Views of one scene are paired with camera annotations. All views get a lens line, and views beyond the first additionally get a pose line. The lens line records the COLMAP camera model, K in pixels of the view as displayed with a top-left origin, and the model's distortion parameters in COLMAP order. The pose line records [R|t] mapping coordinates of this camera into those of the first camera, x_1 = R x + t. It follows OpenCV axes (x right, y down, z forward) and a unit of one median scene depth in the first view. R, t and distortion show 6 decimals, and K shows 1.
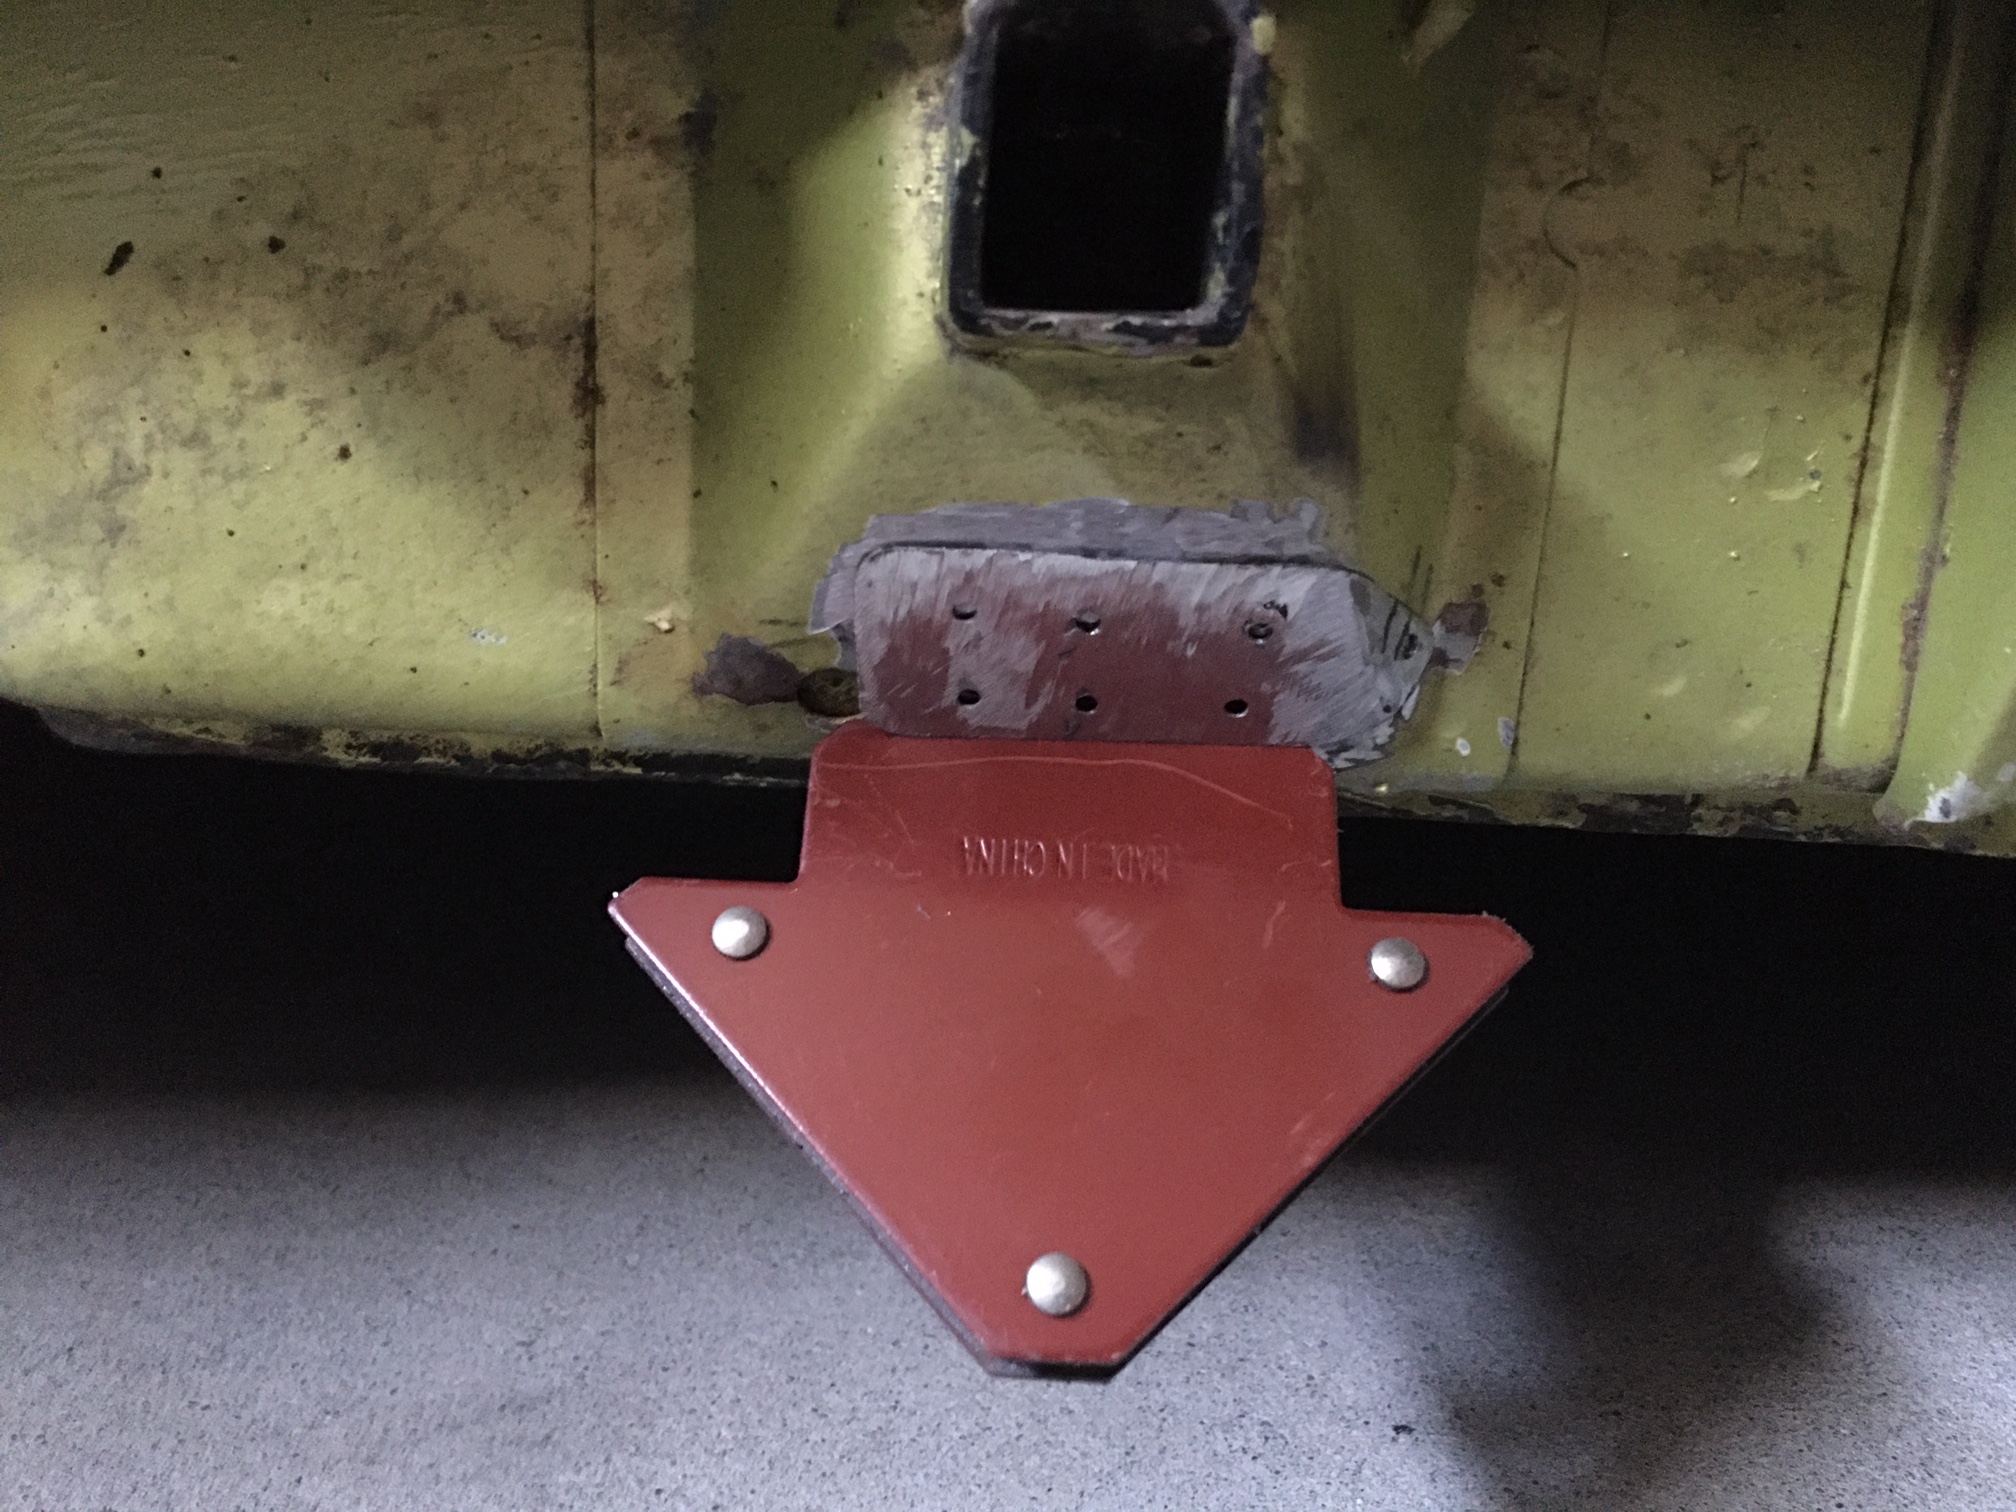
lens RADIAL K [[1720.6, 0, 1015.1], [0, 1720.6, 749.5], [0, 0, 1]] dist [0.091583, -0.185778]
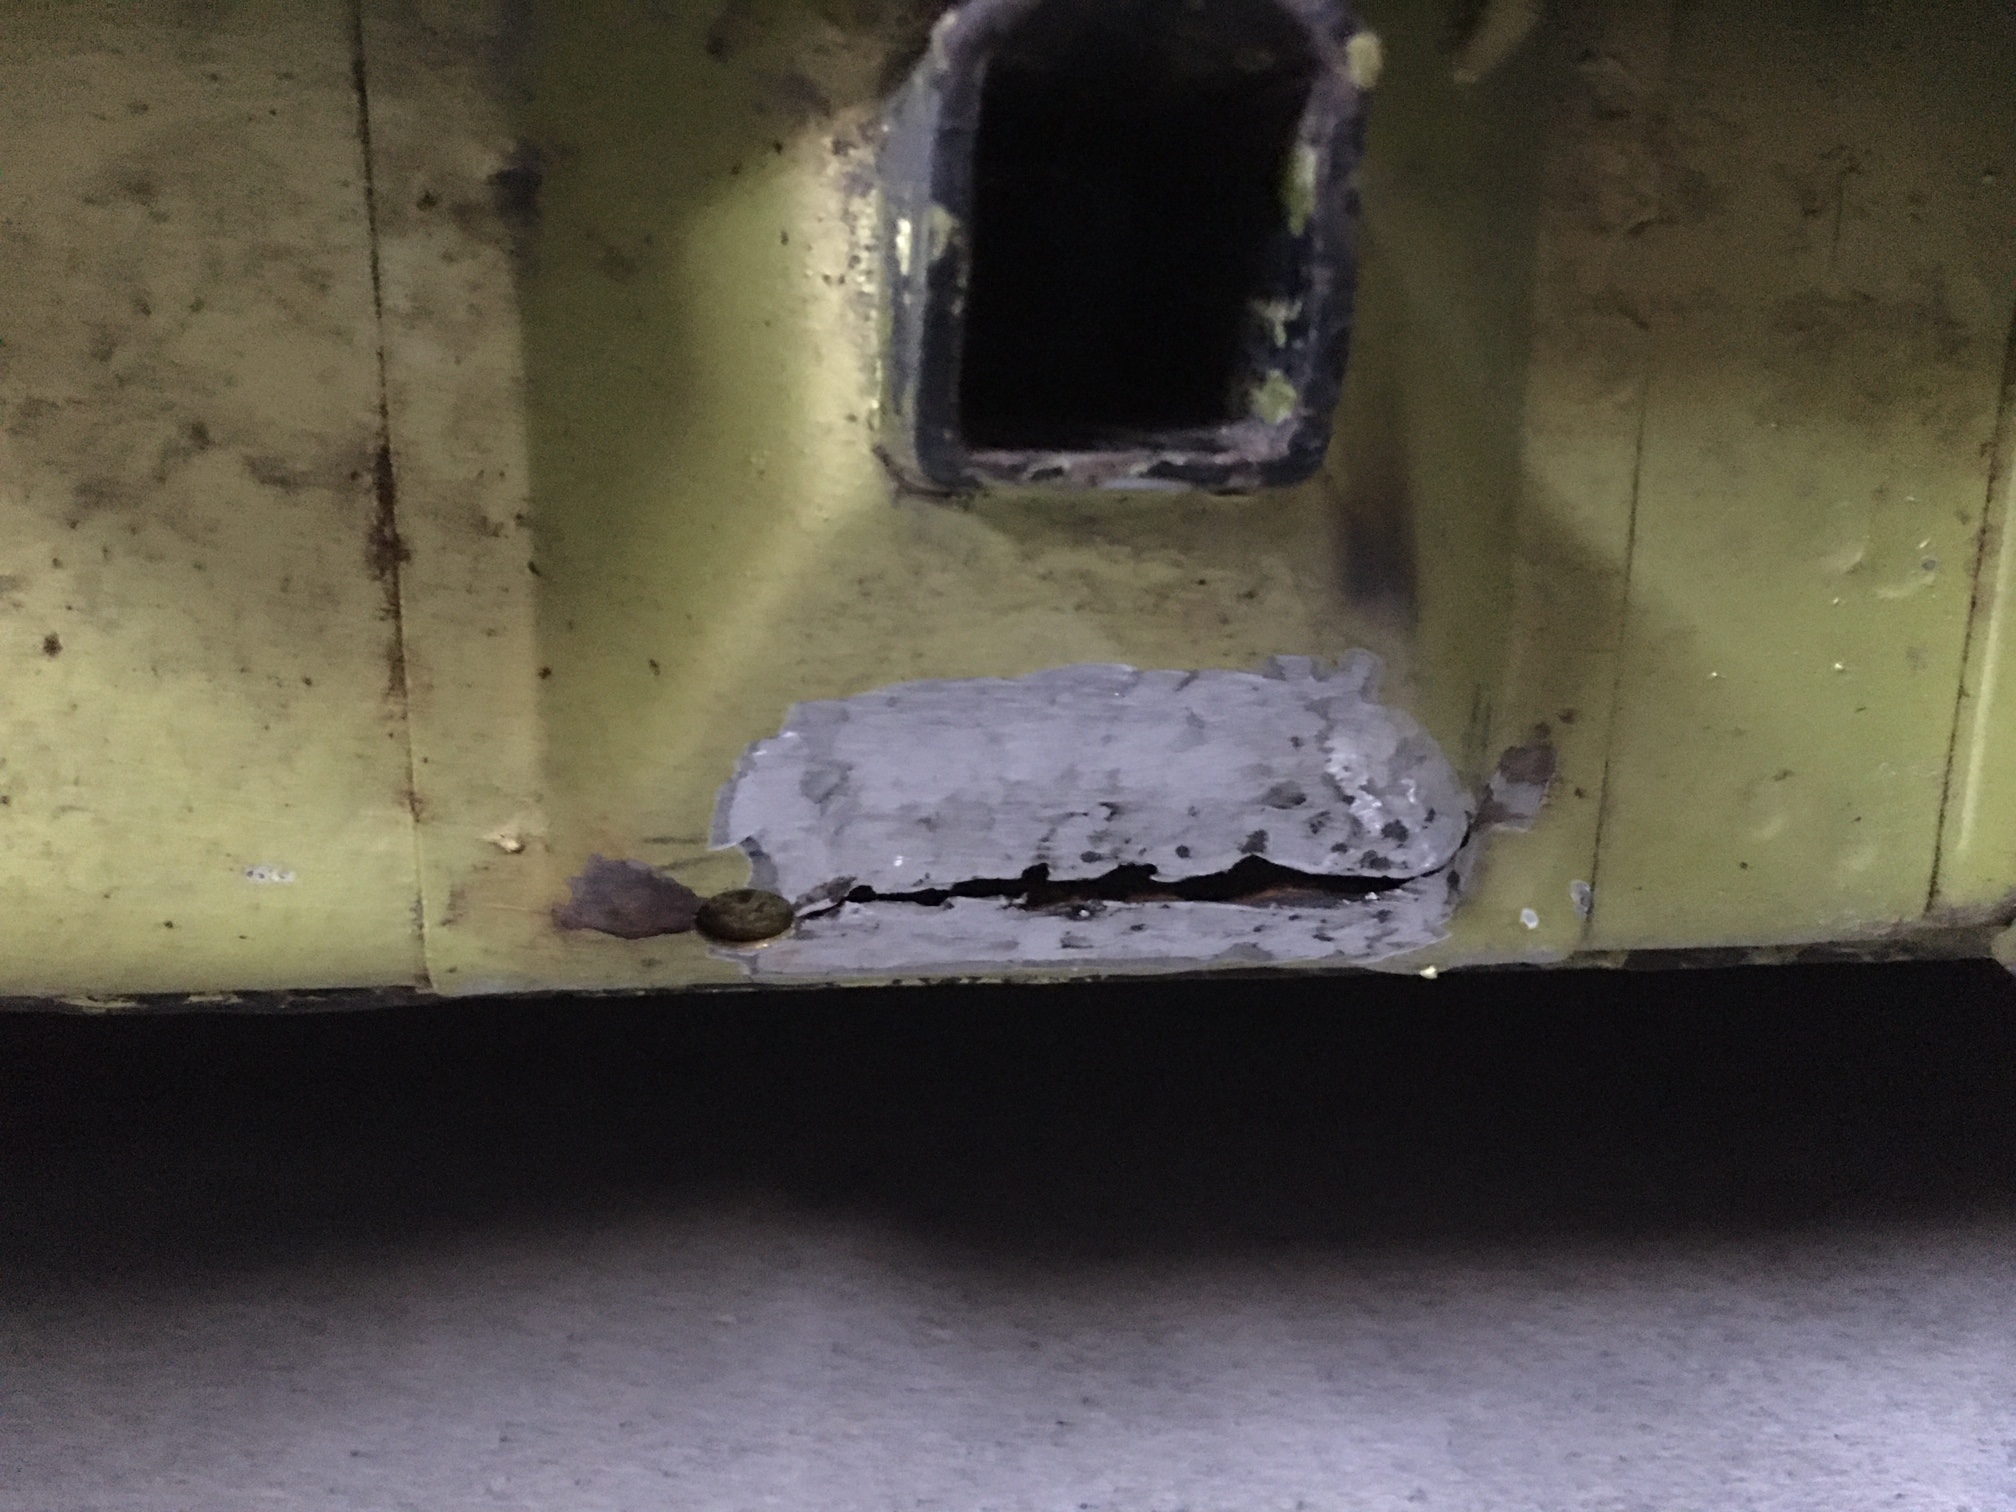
lens RADIAL K [[1720.6, 0, 1015.1], [0, 1720.6, 749.5], [0, 0, 1]] dist [0.091583, -0.185778]
pose [[0.992514, -0.065662, 0.102976, -0.061797], [0.065272, 0.997842, 0.007156, -0.108435], [-0.103223, -0.000381, 0.994658, 0.233365]]
